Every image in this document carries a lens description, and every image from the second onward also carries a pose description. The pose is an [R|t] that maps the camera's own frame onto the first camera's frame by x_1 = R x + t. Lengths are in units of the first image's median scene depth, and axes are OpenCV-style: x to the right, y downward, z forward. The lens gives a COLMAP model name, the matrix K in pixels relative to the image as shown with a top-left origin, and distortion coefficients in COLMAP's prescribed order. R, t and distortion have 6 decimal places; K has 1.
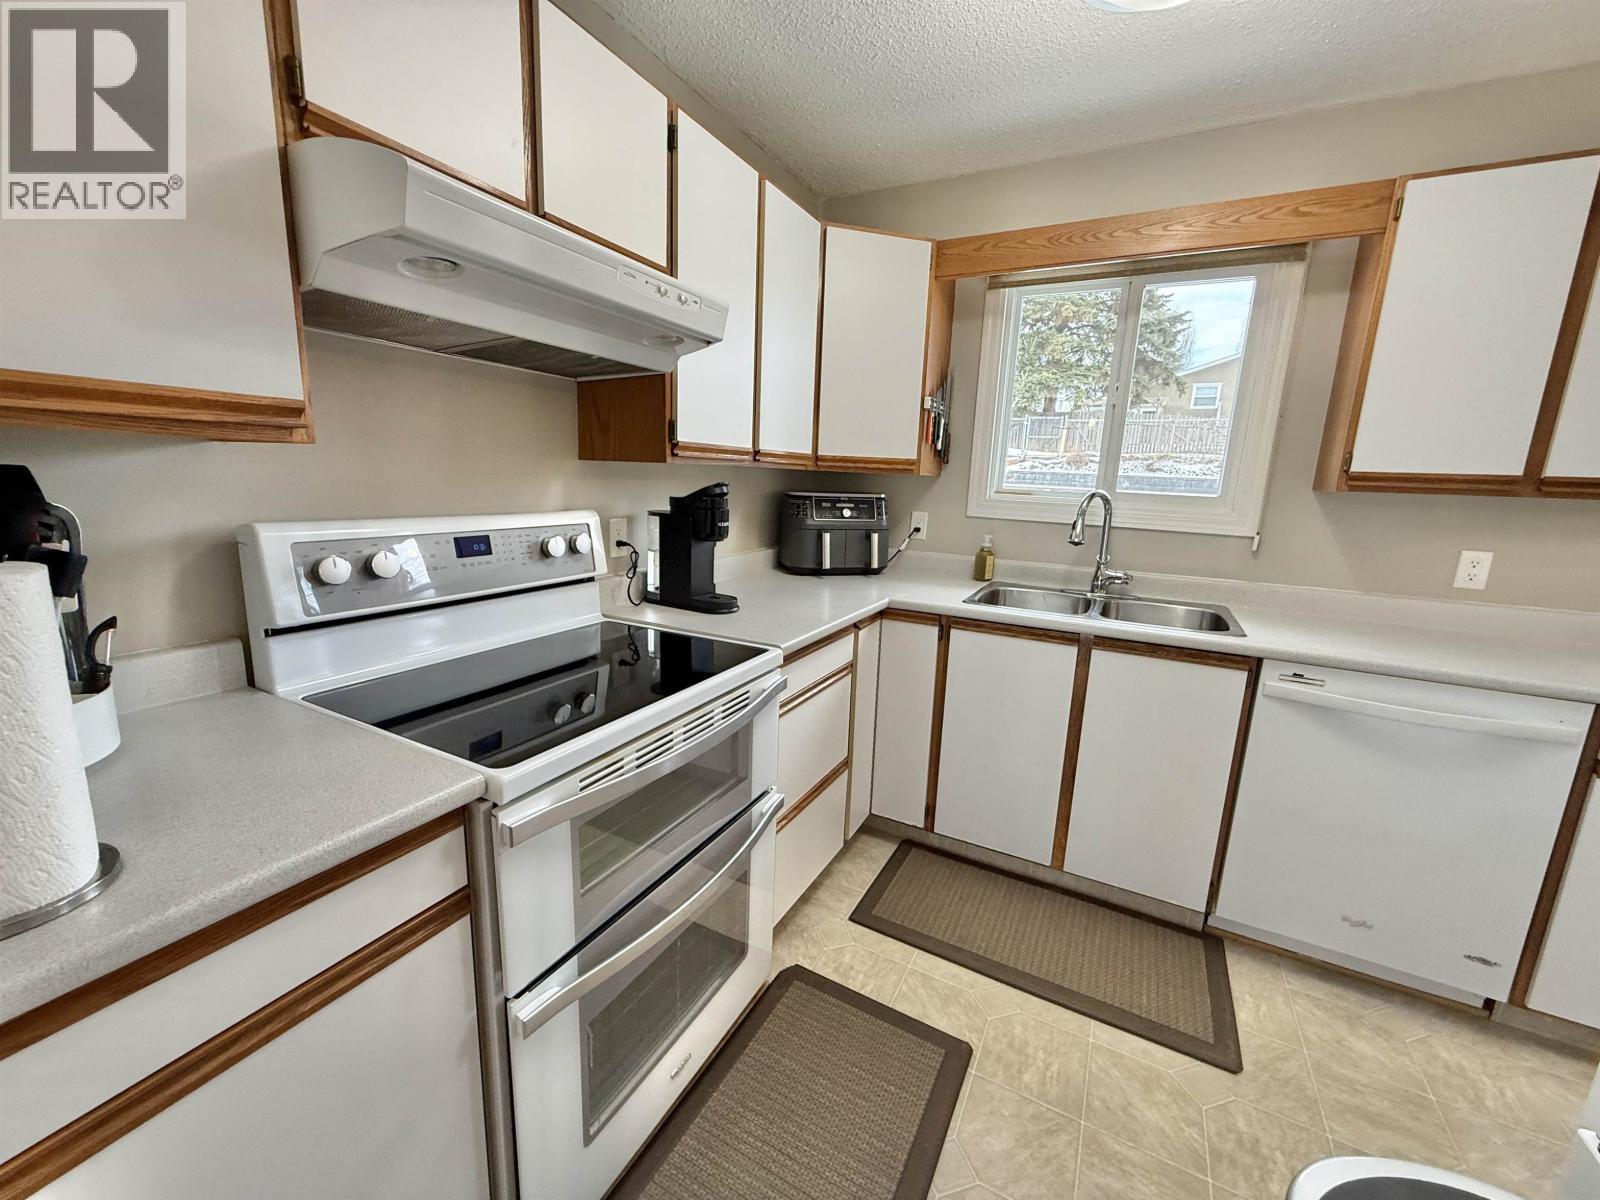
lens RADIAL K [[635.0, 0, 796.8], [0, 635.0, 600.1], [0, 0, 1]] dist [-0.002900, 0.000261]
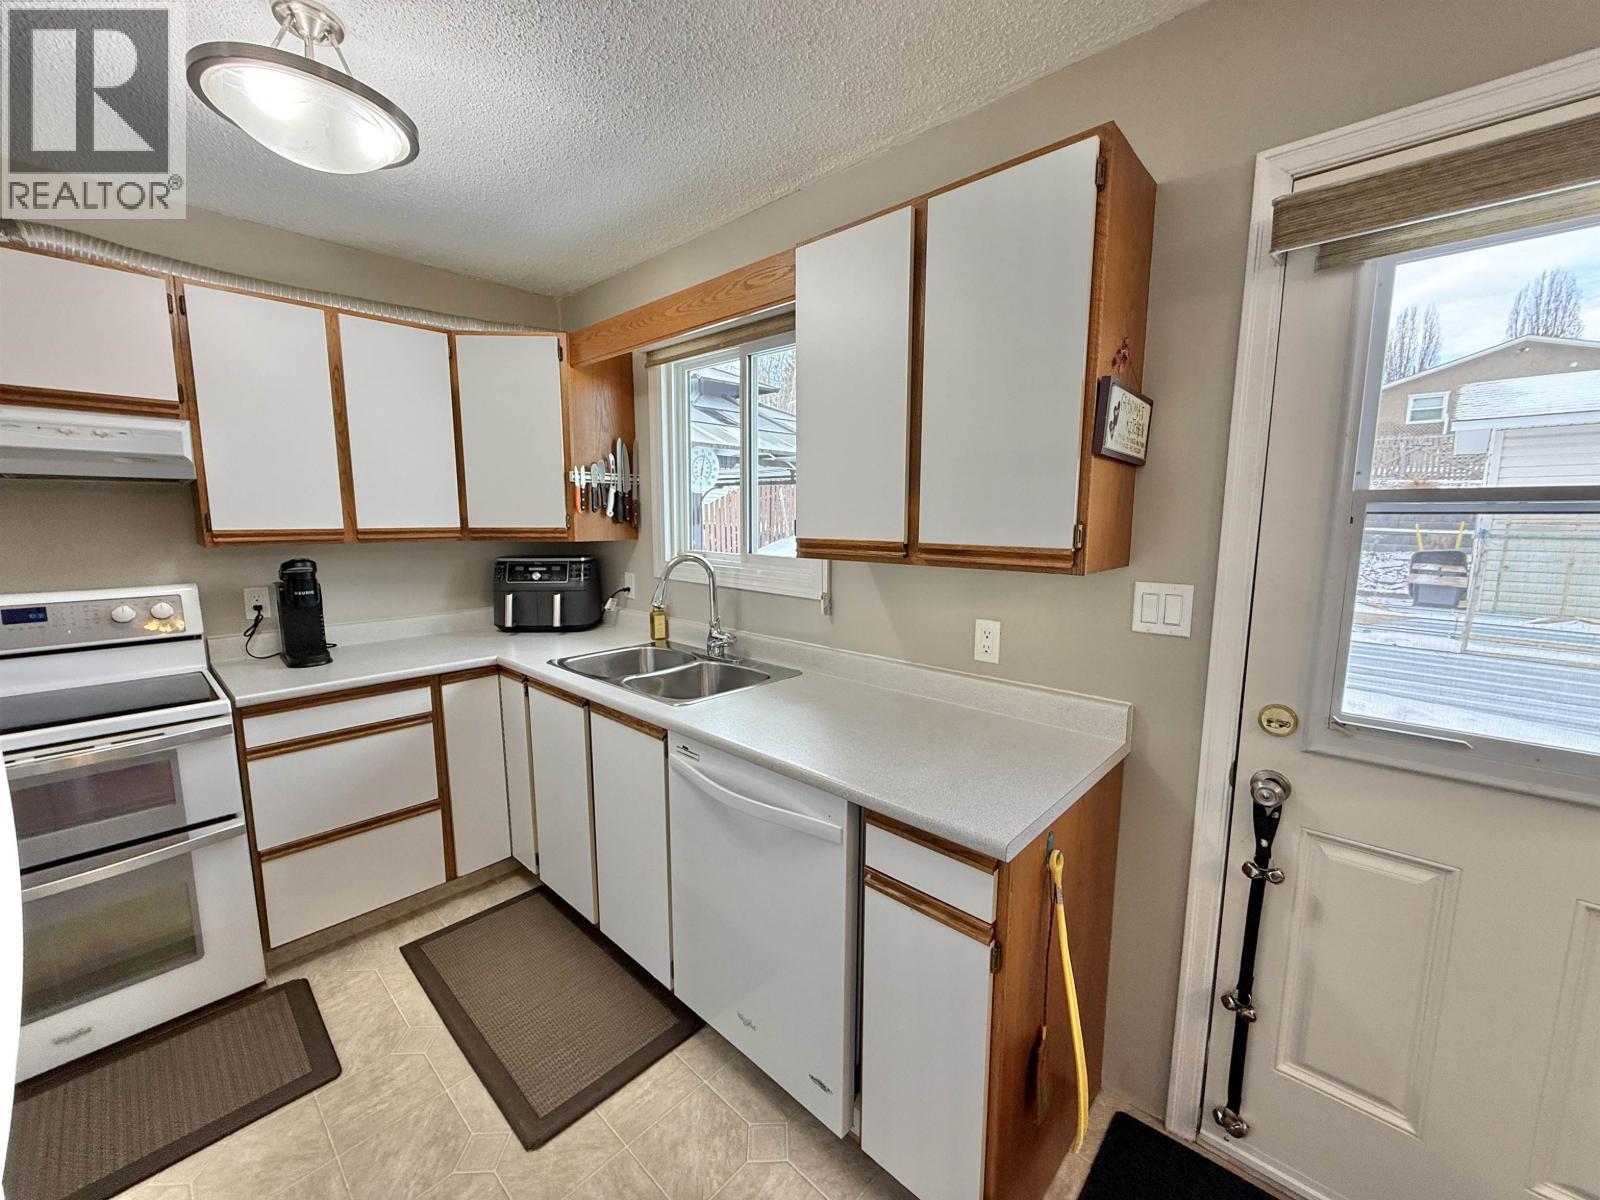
lens RADIAL K [[635.0, 0, 800.5], [0, 635.0, 599.9], [0, 0, 1]] dist [-0.002900, 0.000261]
pose [[0.968400, 0.000983, -0.249399, 1.241768], [-0.017465, 0.997805, -0.063882, -0.052363], [0.248788, 0.066219, 0.966292, 0.081444]]
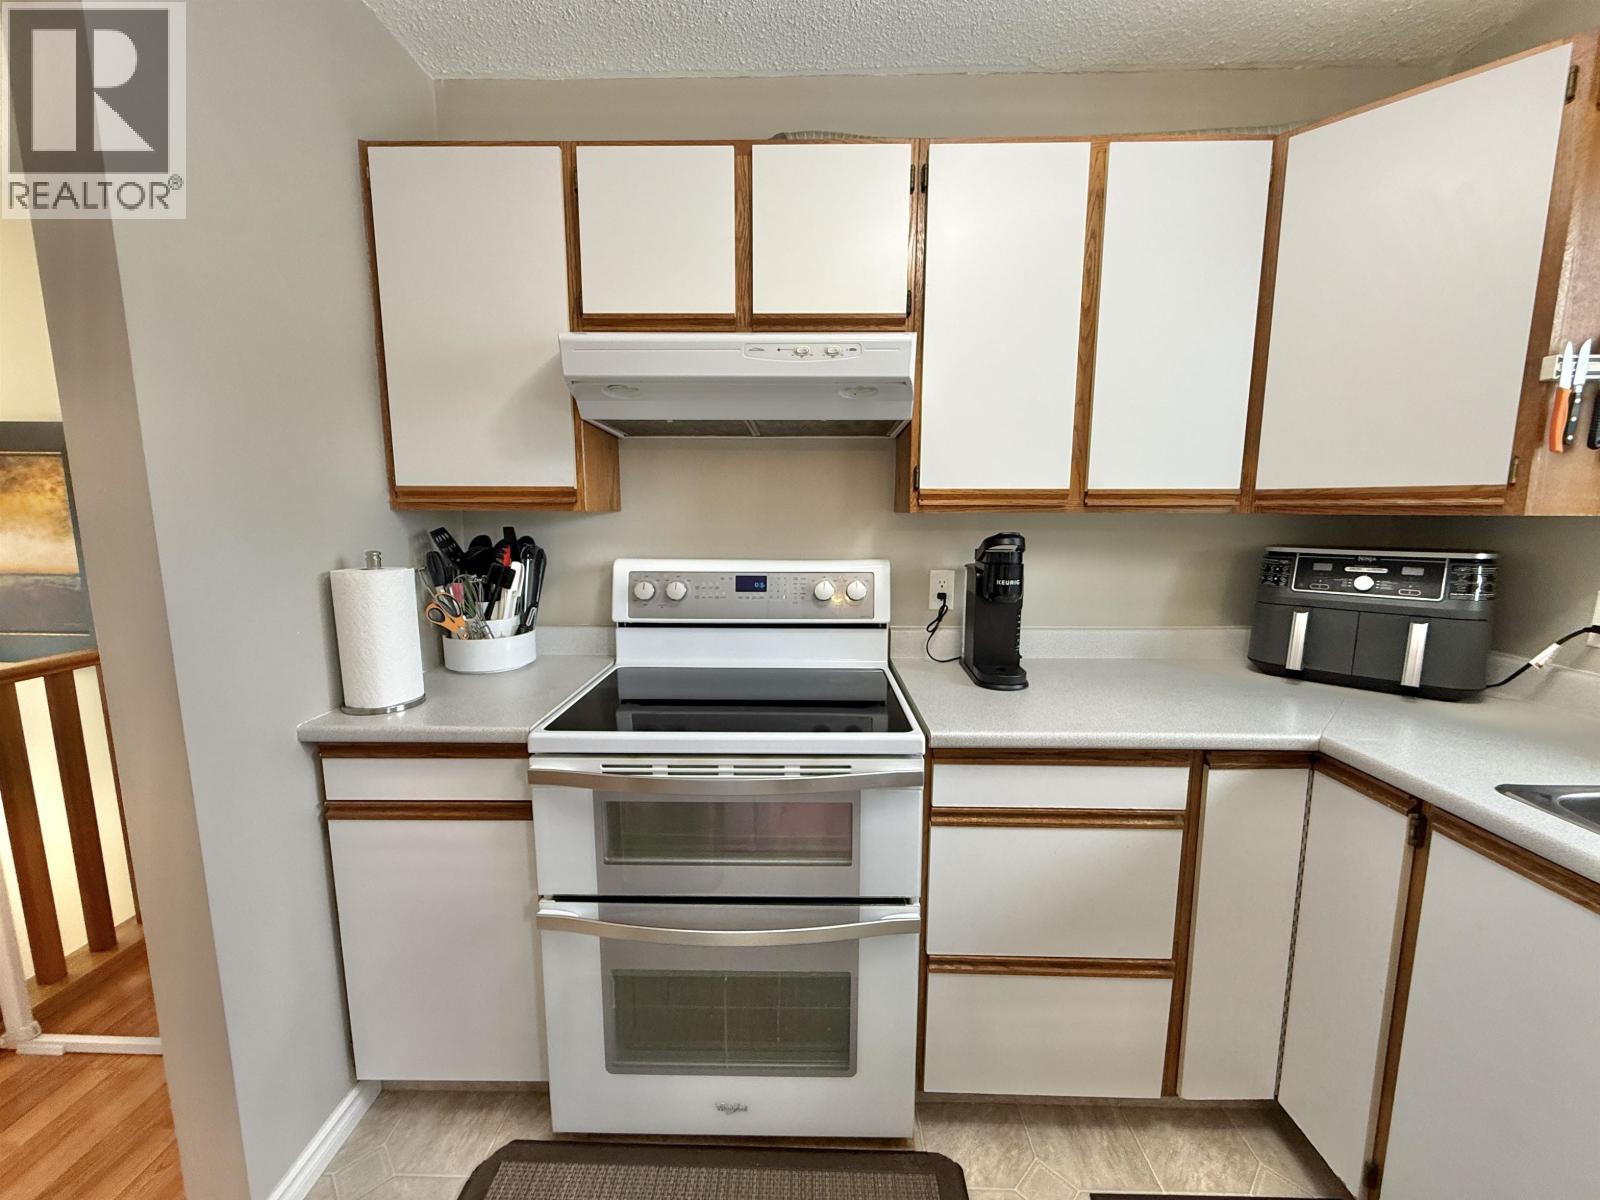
lens RADIAL K [[635.0, 0, 795.6], [0, 635.0, 598.7], [0, 0, 1]] dist [-0.002900, 0.000261]
pose [[0.452247, 0.088462, -0.887495, 0.563189], [-0.158007, 0.987276, 0.017891, -0.079013], [0.877785, 0.132139, 0.460470, 0.425790]]
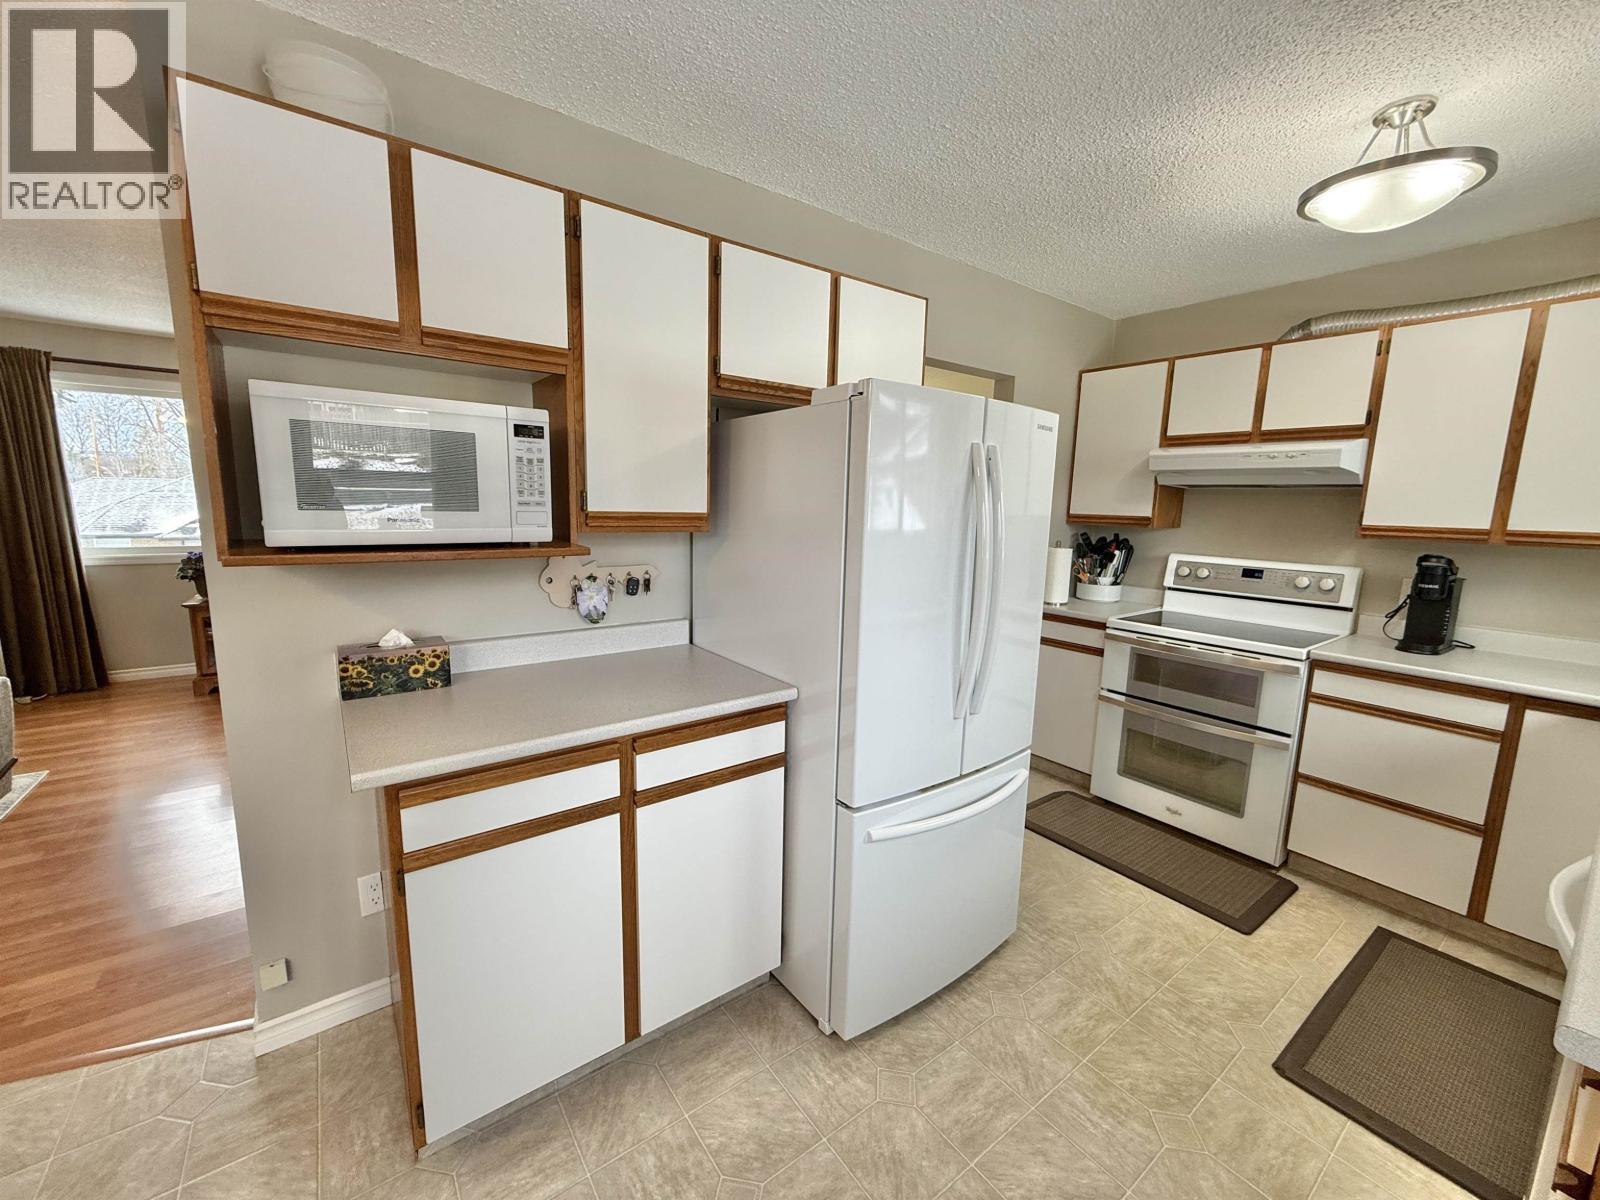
lens RADIAL K [[635.0, 0, 796.9], [0, 635.0, 601.5], [0, 0, 1]] dist [-0.002900, 0.000261]
pose [[-0.424921, 0.093932, -0.900344, 1.824885], [-0.215429, 0.955533, 0.201362, -0.081593], [0.879223, 0.279523, -0.385791, 0.417914]]
